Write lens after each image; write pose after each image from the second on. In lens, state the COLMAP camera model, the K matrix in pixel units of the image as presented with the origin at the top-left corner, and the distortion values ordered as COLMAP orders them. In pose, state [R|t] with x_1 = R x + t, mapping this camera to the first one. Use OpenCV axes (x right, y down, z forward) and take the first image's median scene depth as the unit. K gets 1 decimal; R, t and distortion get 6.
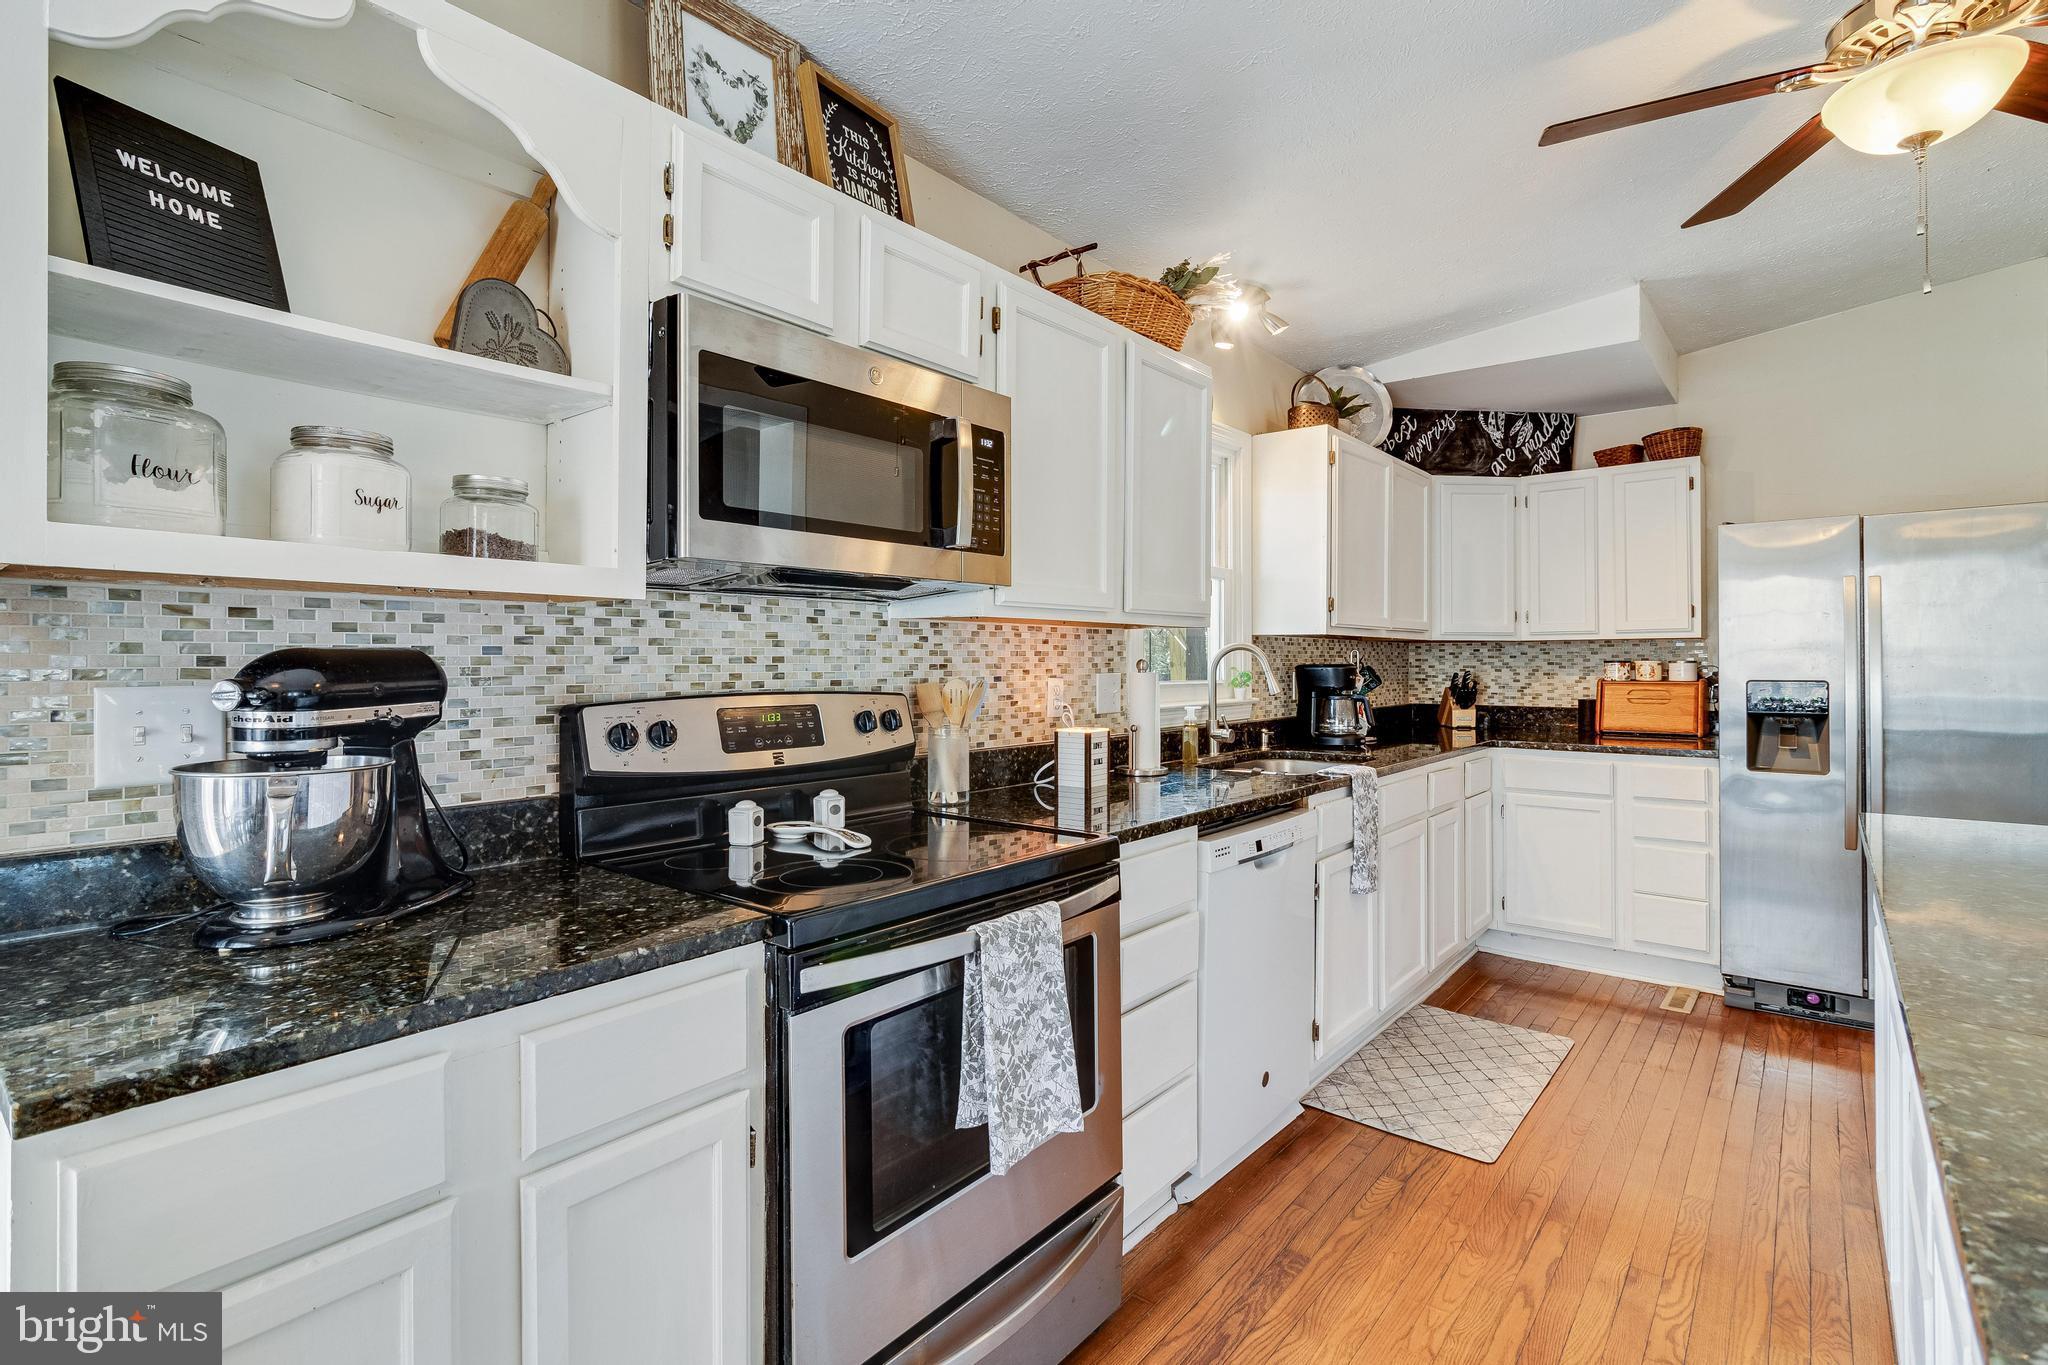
lens RADIAL K [[956.1, 0, 1030.1], [0, 956.1, 660.5], [0, 0, 1]] dist [-0.000450, -0.000344]
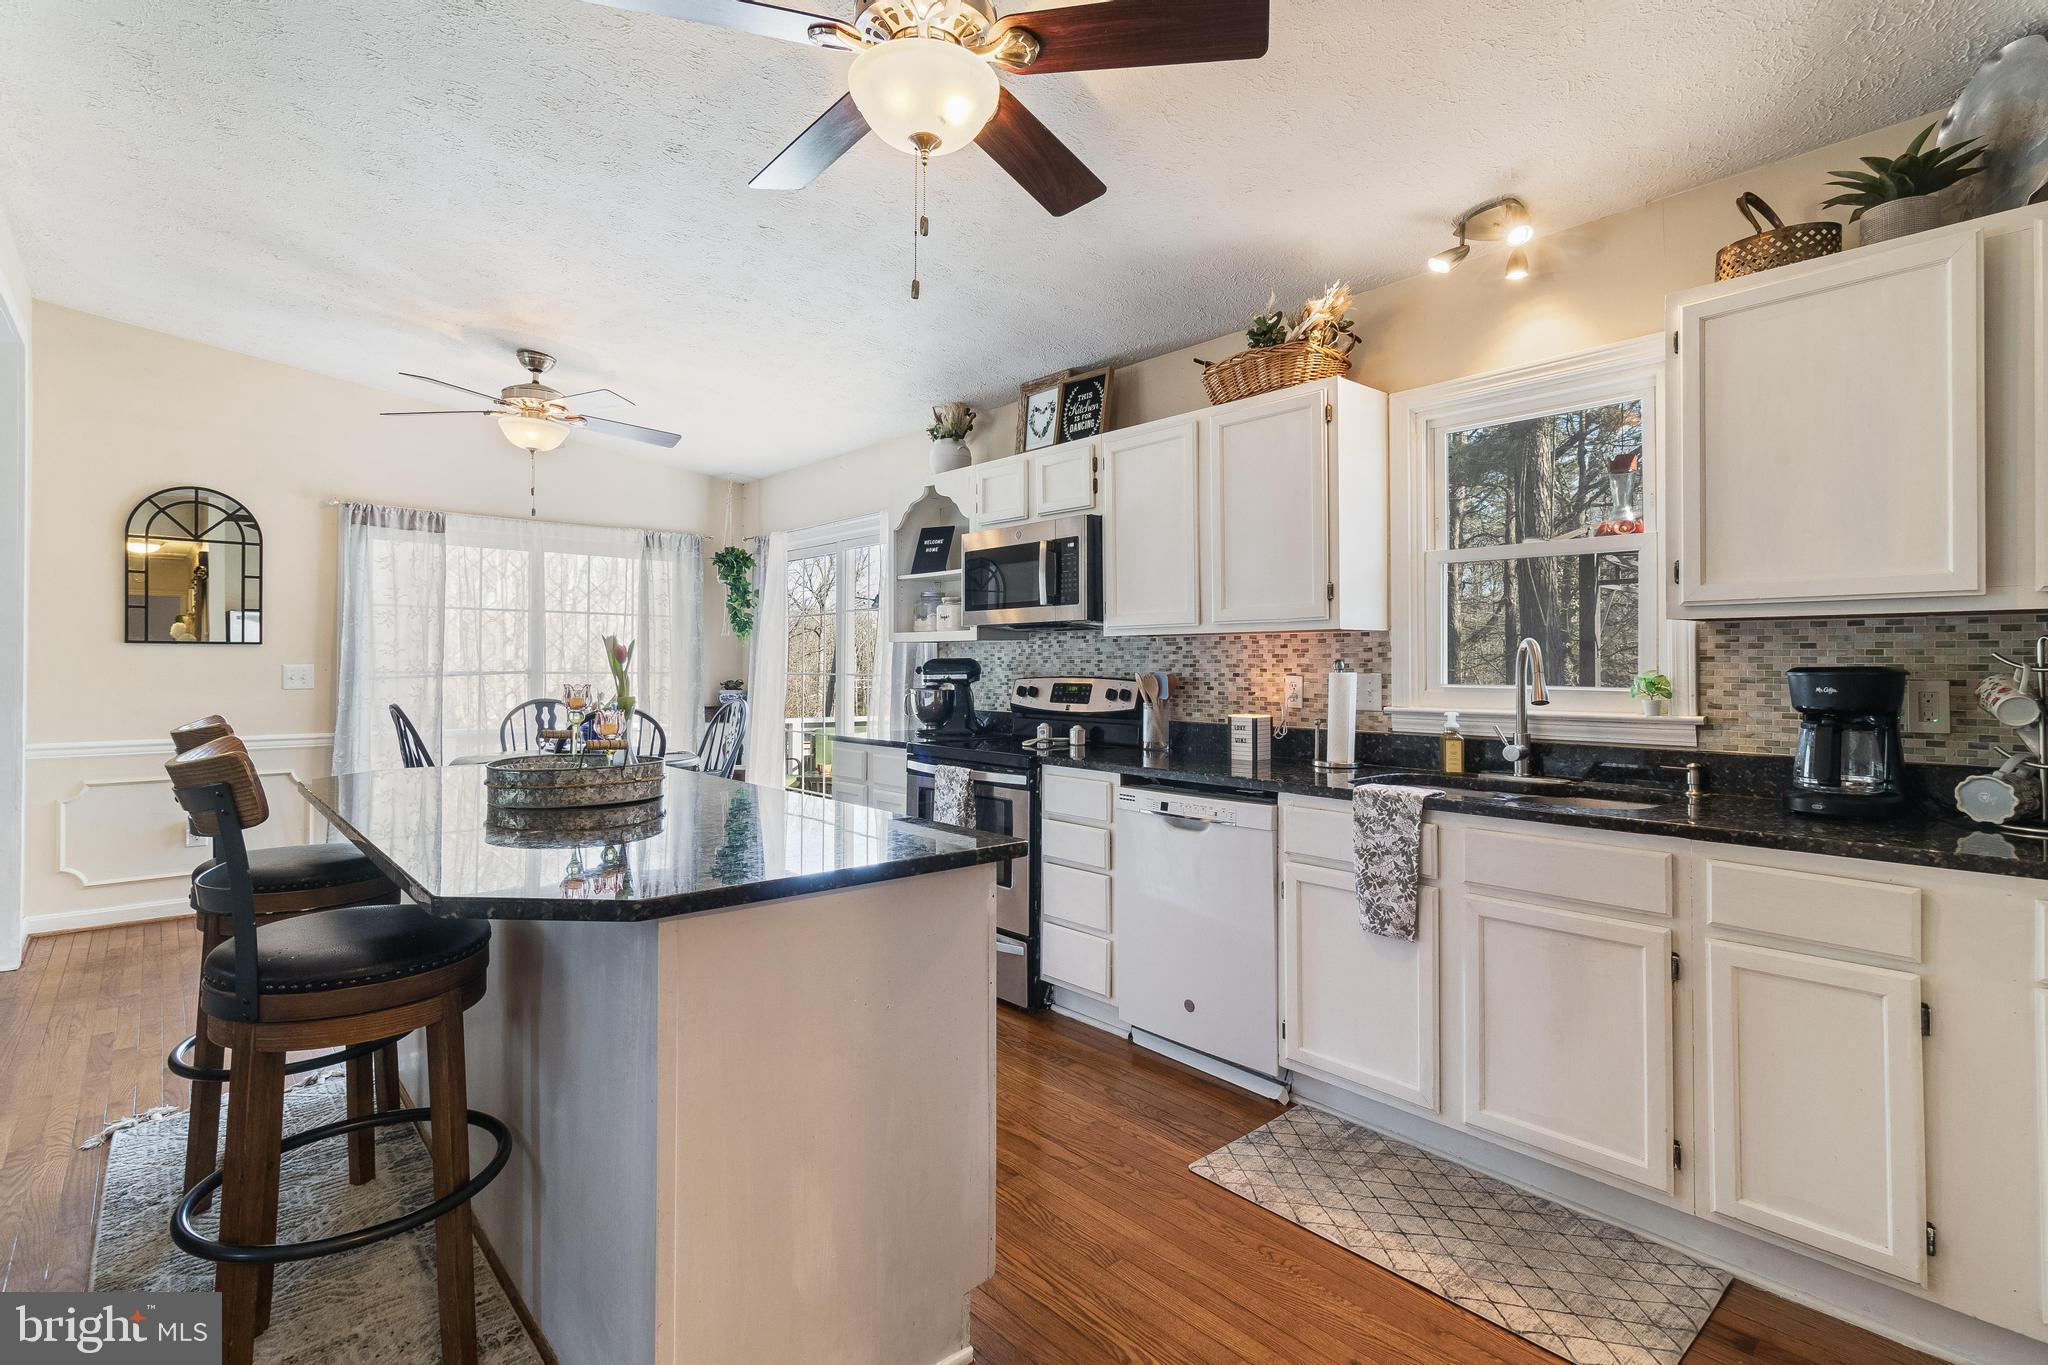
lens RADIAL K [[980.0, 0, 1033.9], [0, 980.0, 653.7], [0, 0, 1]] dist [0.002369, 0.001588]
pose [[-0.152085, -0.009289, -0.988324, 1.669689], [0.000603, 0.999955, -0.009492, 0.002548], [0.988367, -0.002039, -0.152072, 1.098506]]
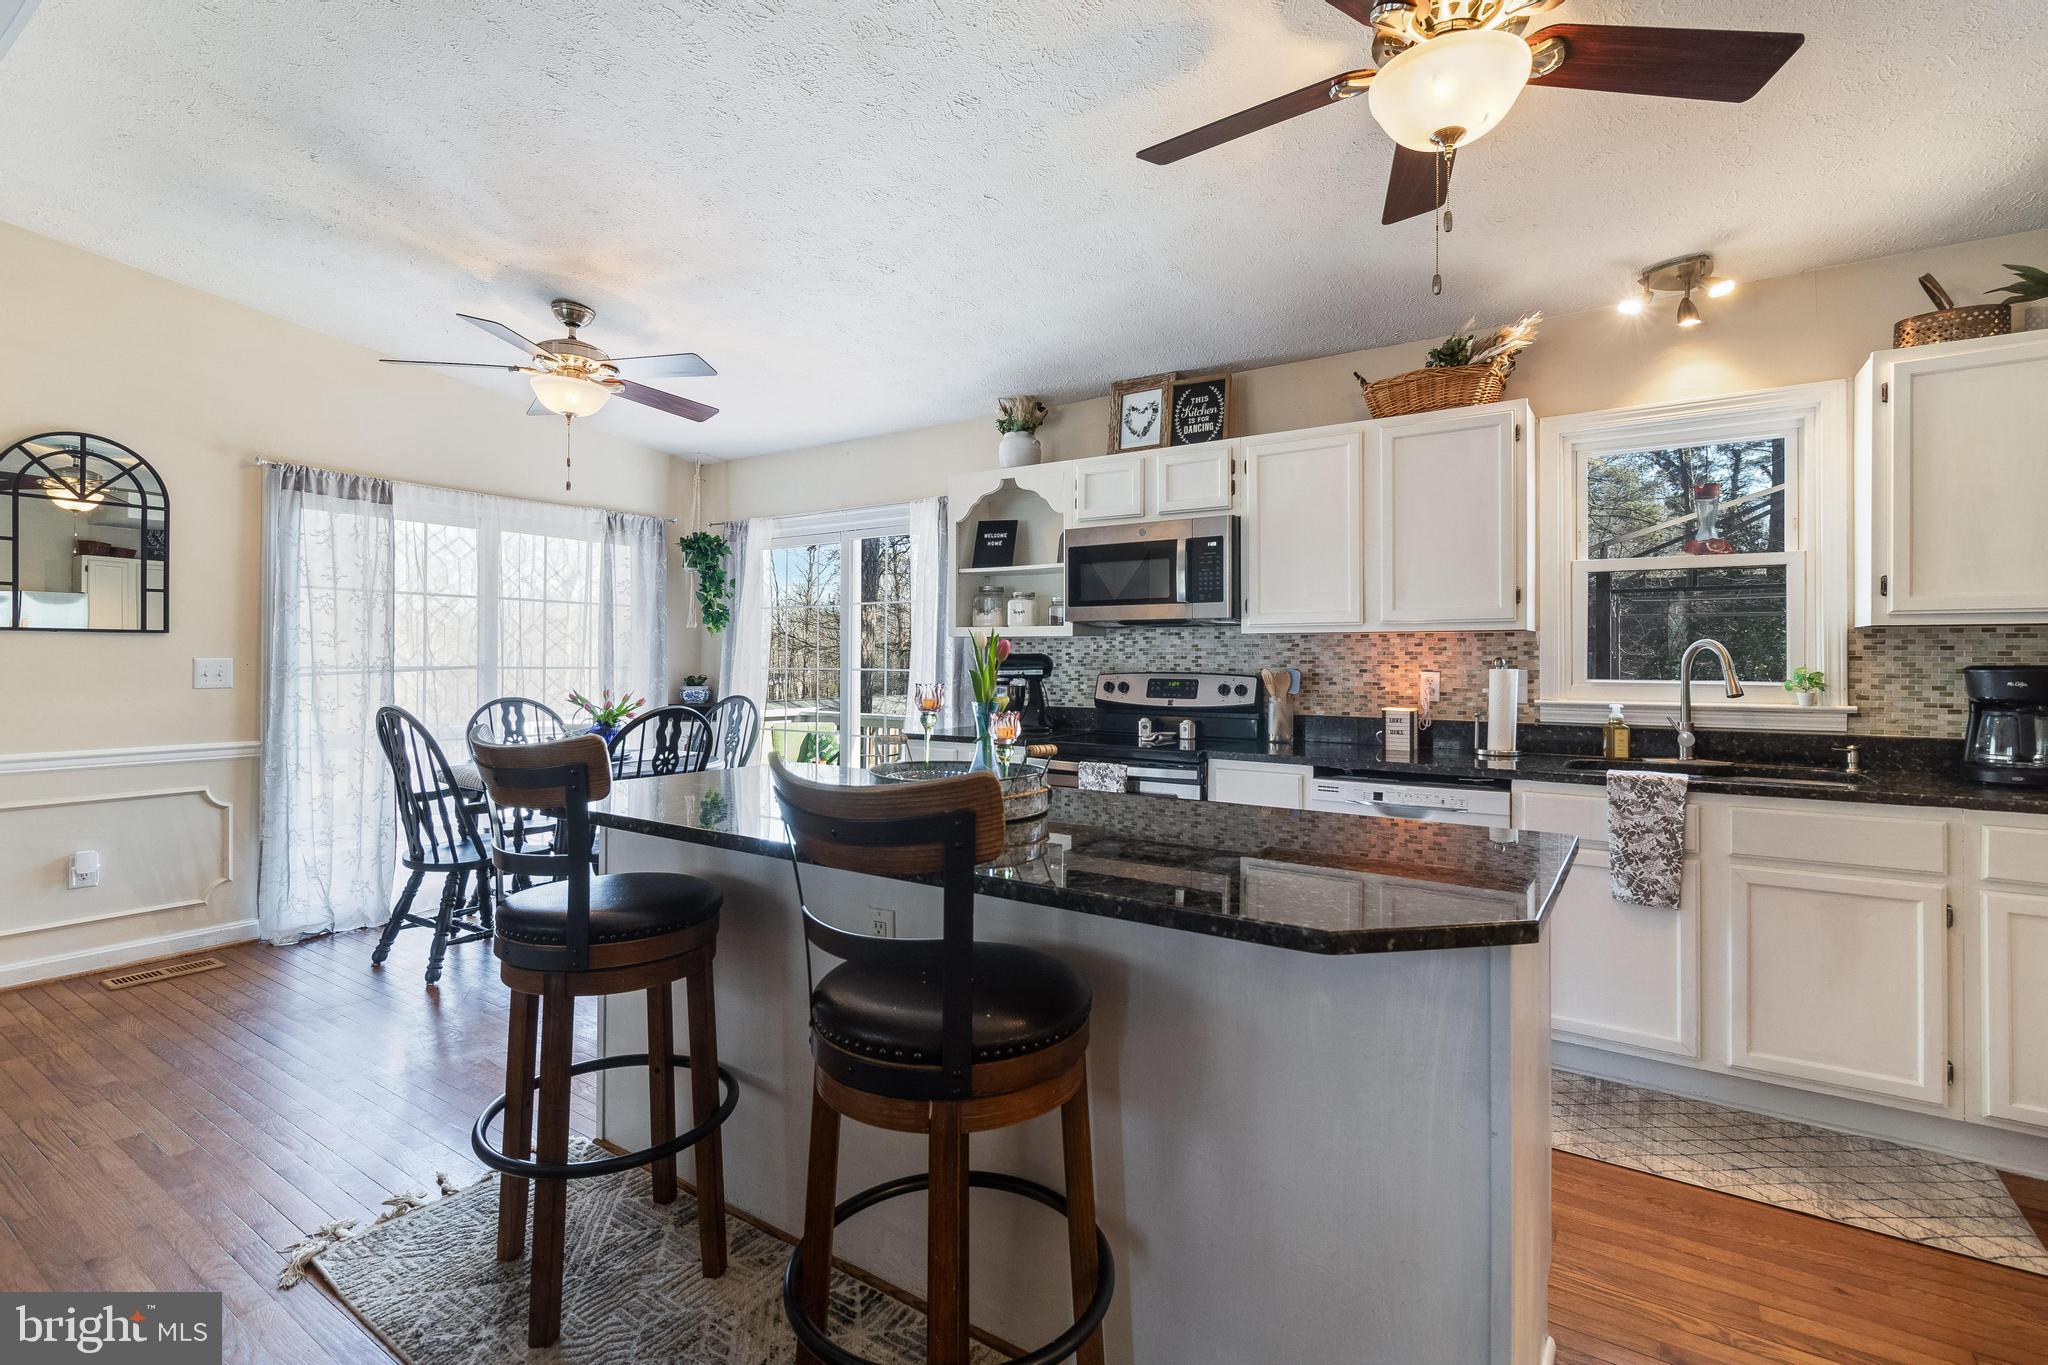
lens RADIAL K [[942.0, 0, 1032.4], [0, 942.0, 653.6], [0, 0, 1]] dist [0.002654, -0.000872]
pose [[0.102388, -0.003417, -0.994739, 1.613279], [-0.002386, 0.999990, -0.003680, -0.000789], [0.994742, 0.002750, 0.102379, 0.406246]]
